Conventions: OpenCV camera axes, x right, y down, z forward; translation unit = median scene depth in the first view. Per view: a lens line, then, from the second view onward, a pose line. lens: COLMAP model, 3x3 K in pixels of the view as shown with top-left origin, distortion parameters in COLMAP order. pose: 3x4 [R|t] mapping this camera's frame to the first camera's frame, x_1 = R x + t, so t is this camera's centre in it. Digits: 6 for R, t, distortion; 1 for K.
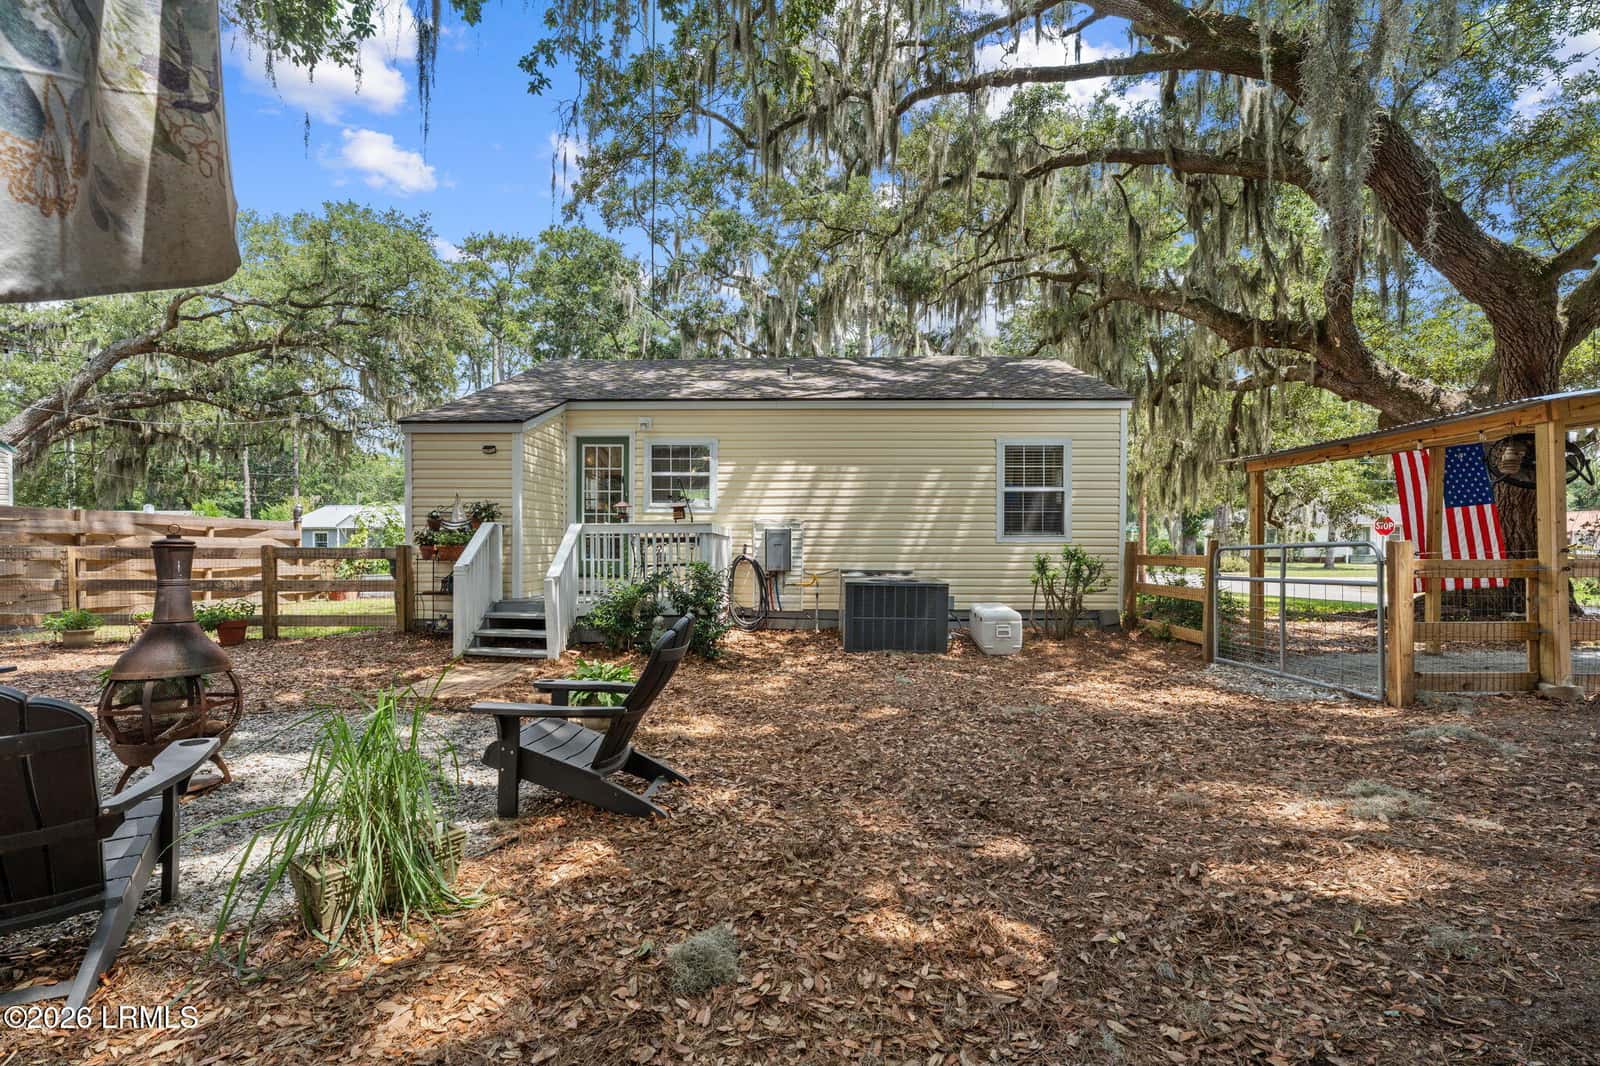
lens RADIAL K [[725.7, 0, 801.8], [0, 725.7, 545.2], [0, 0, 1]] dist [-0.013078, 0.000381]
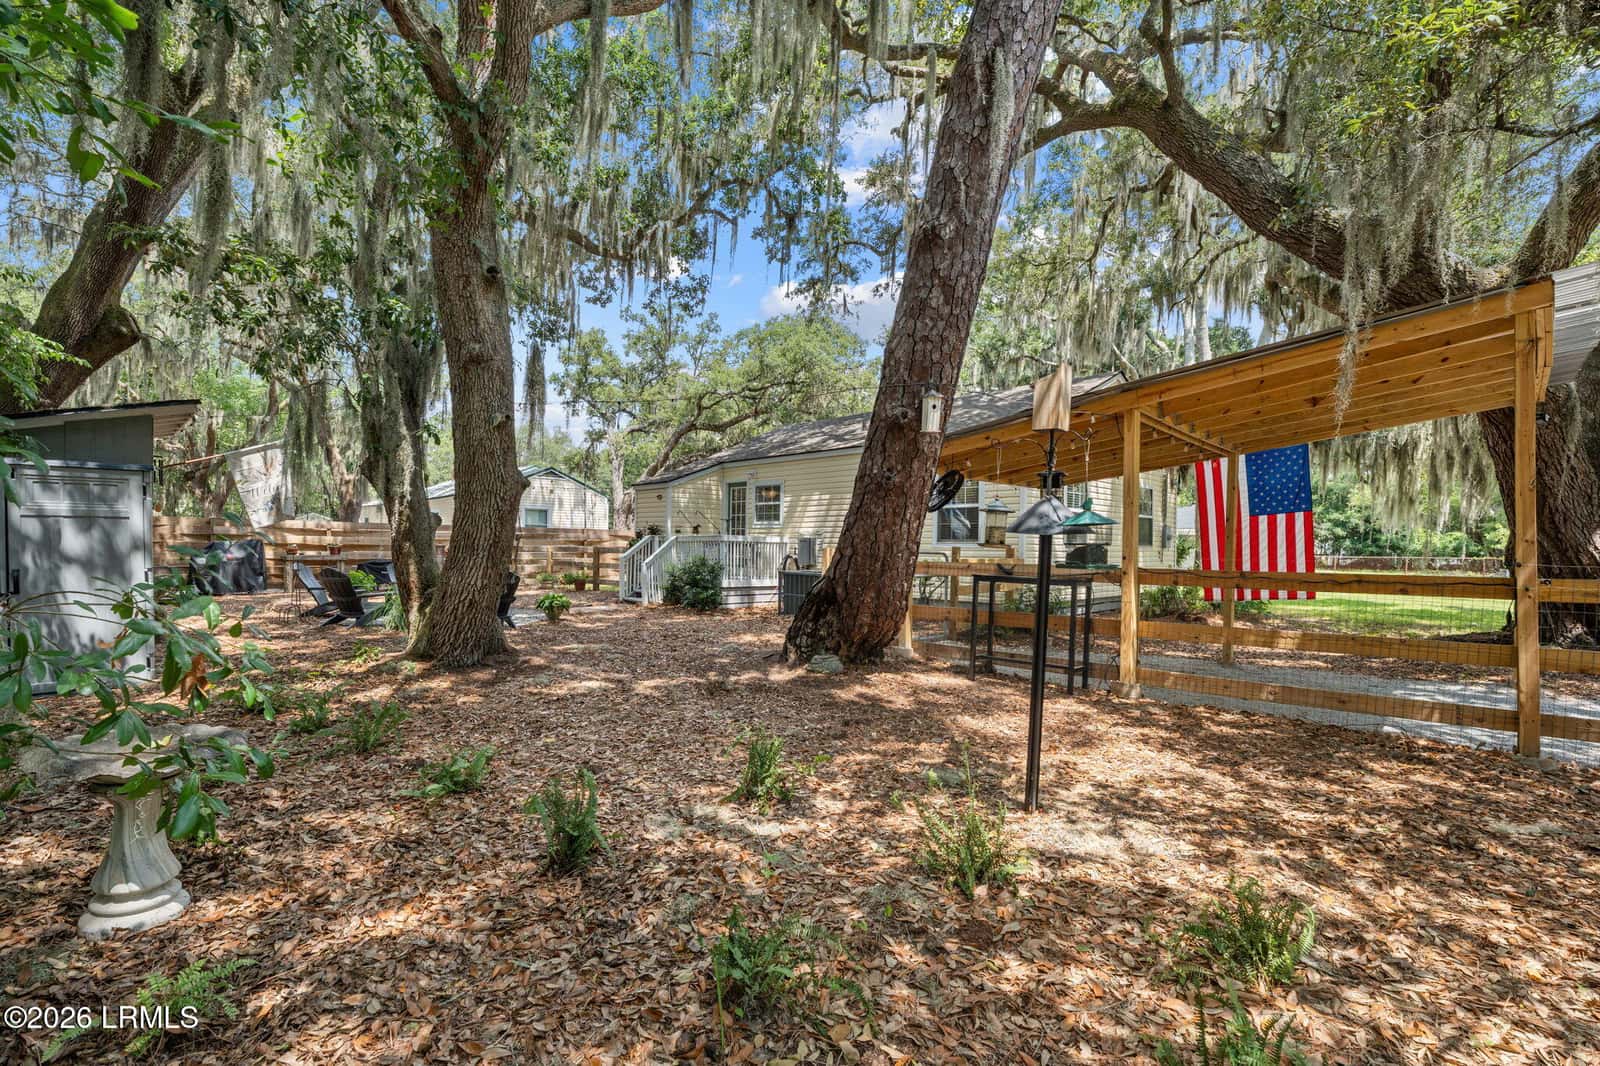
lens RADIAL K [[725.7, 0, 801.8], [0, 725.7, 545.2], [0, 0, 1]] dist [-0.013078, 0.000381]
pose [[0.721403, 0.006493, -0.692485, 1.002511], [-0.007751, 0.999969, 0.001301, -0.008097], [0.692472, 0.004429, 0.721431, -0.106641]]
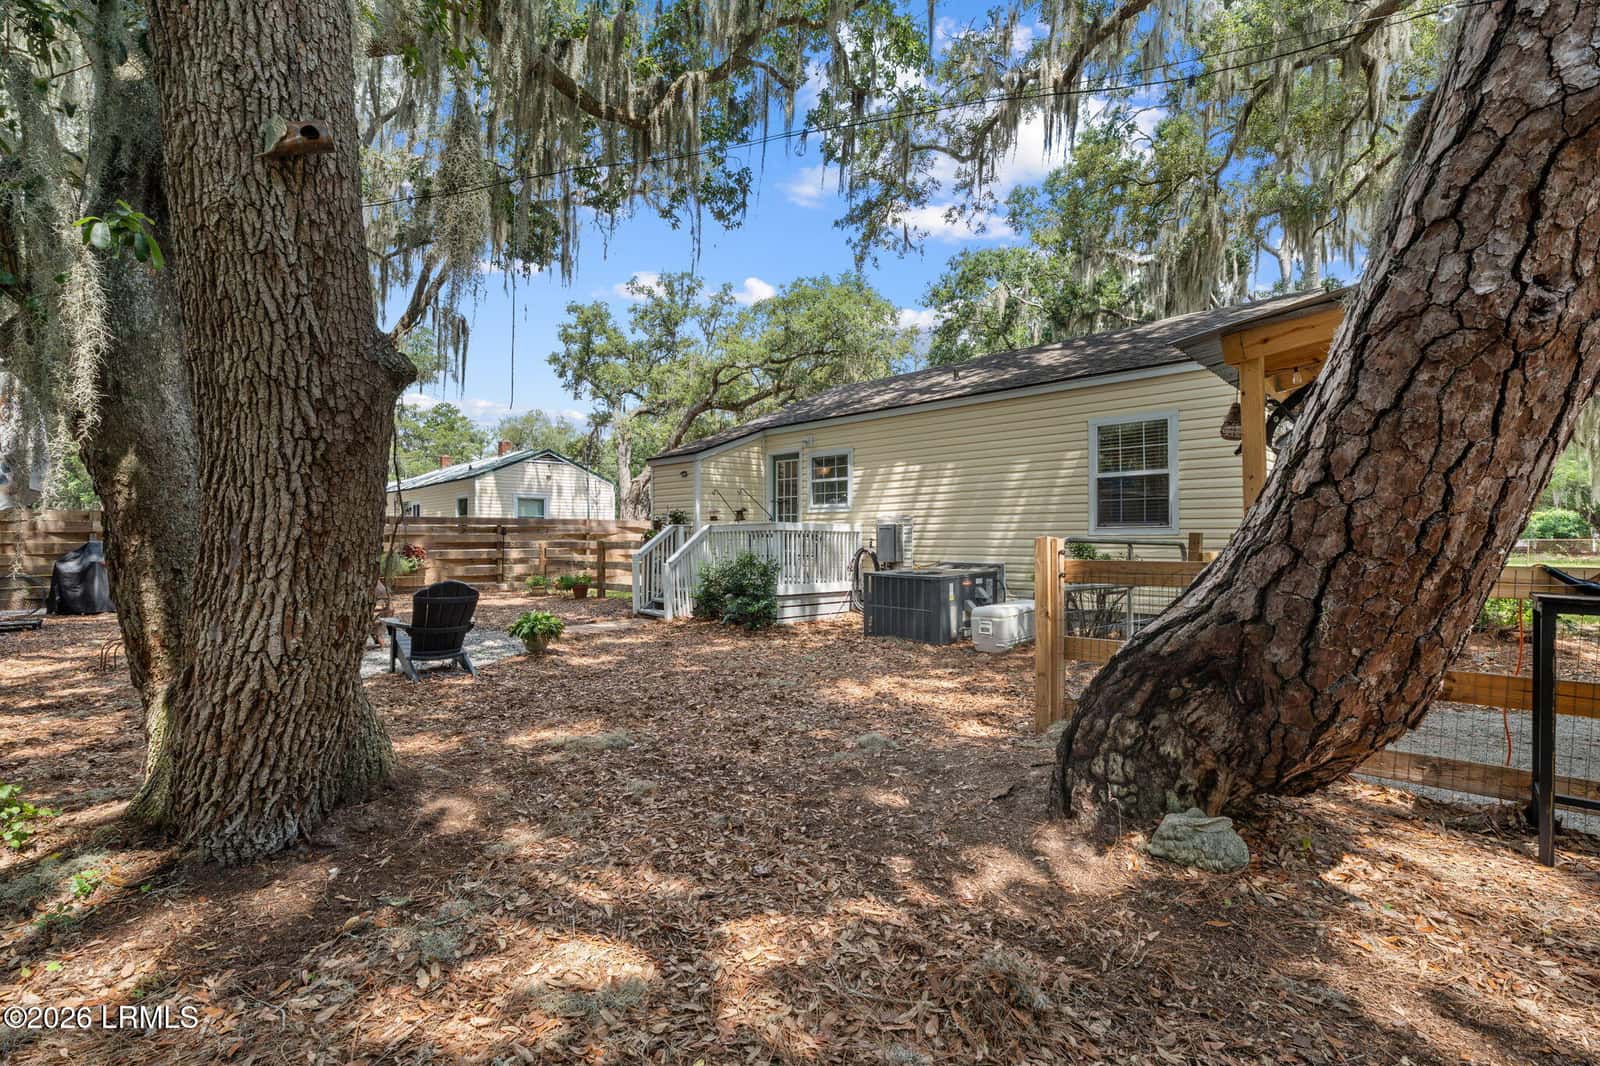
lens RADIAL K [[725.4, 0, 805.8], [0, 725.4, 516.2], [0, 0, 1]] dist [-0.000555, 0.000131]
pose [[0.720040, -0.023320, -0.693541, 0.639352], [0.007079, 0.999630, -0.026262, -0.006271], [0.693897, 0.014000, 0.719938, 0.107337]]
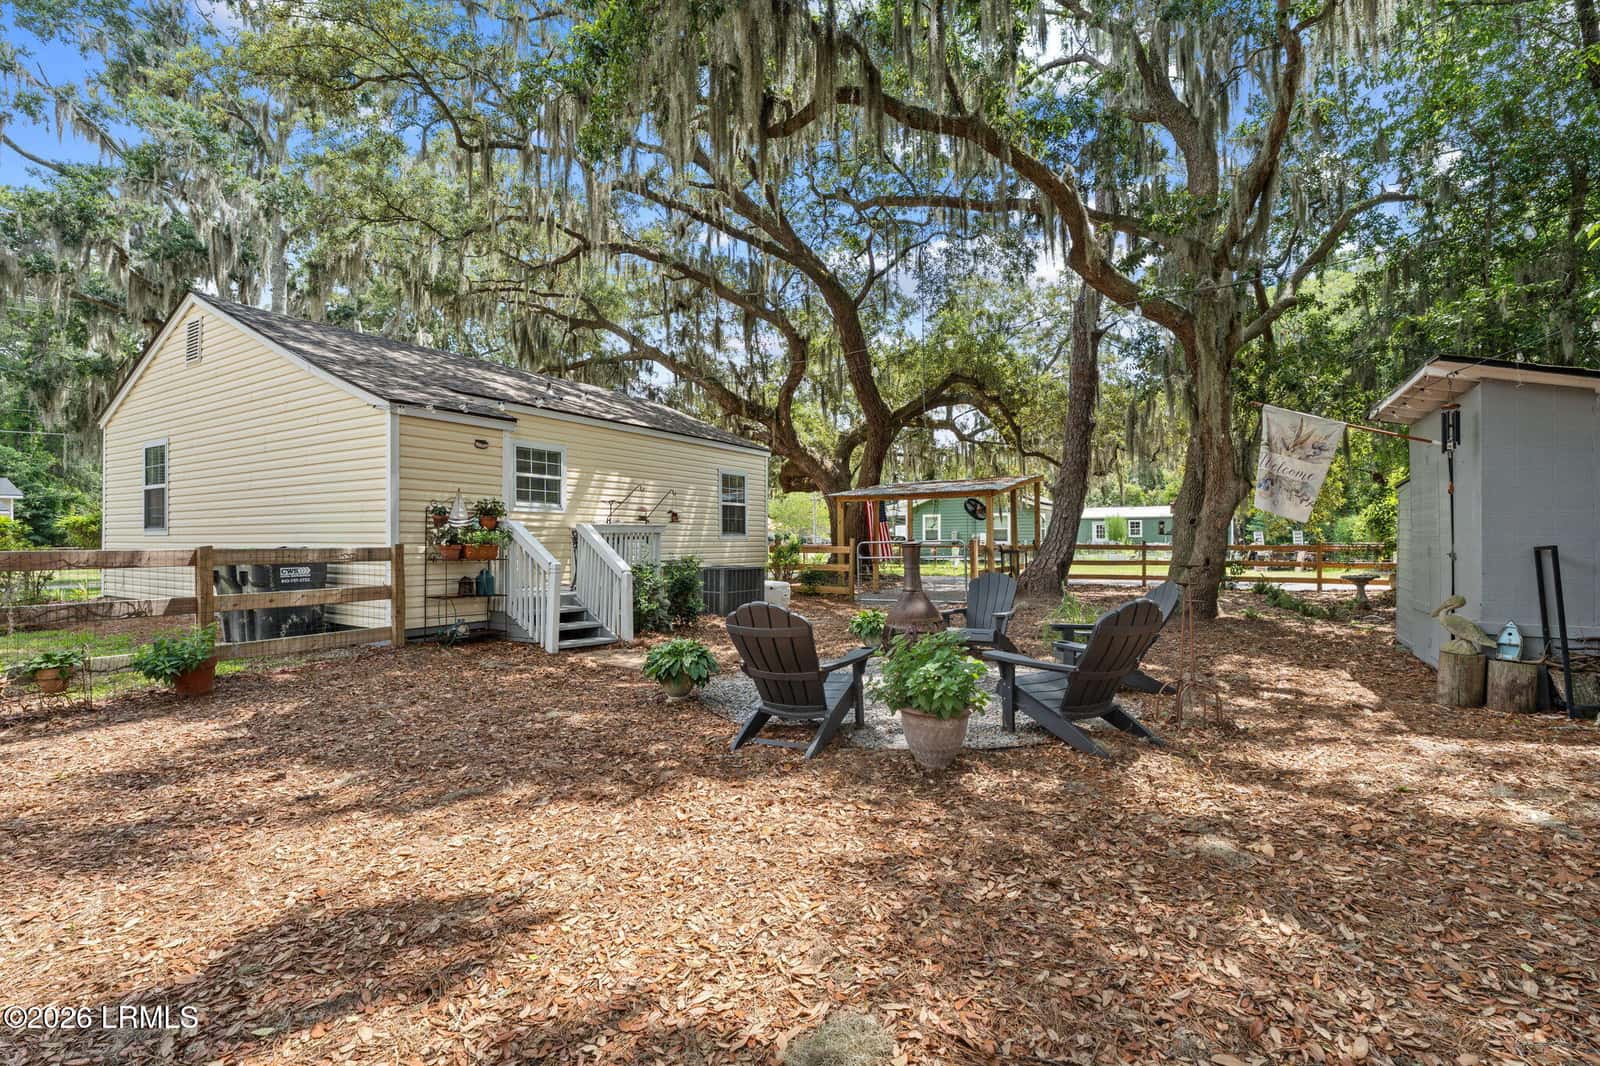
lens RADIAL K [[707.0, 0, 800.0], [0, 707.0, 533.0], [0, 0, 1]] dist [-0.009314, 0.000936]
pose [[0.500276, 0.005976, 0.865845, -0.878936], [0.001778, 0.999967, -0.007928, -0.004916], [-0.865864, 0.005506, 0.500249, 0.144242]]
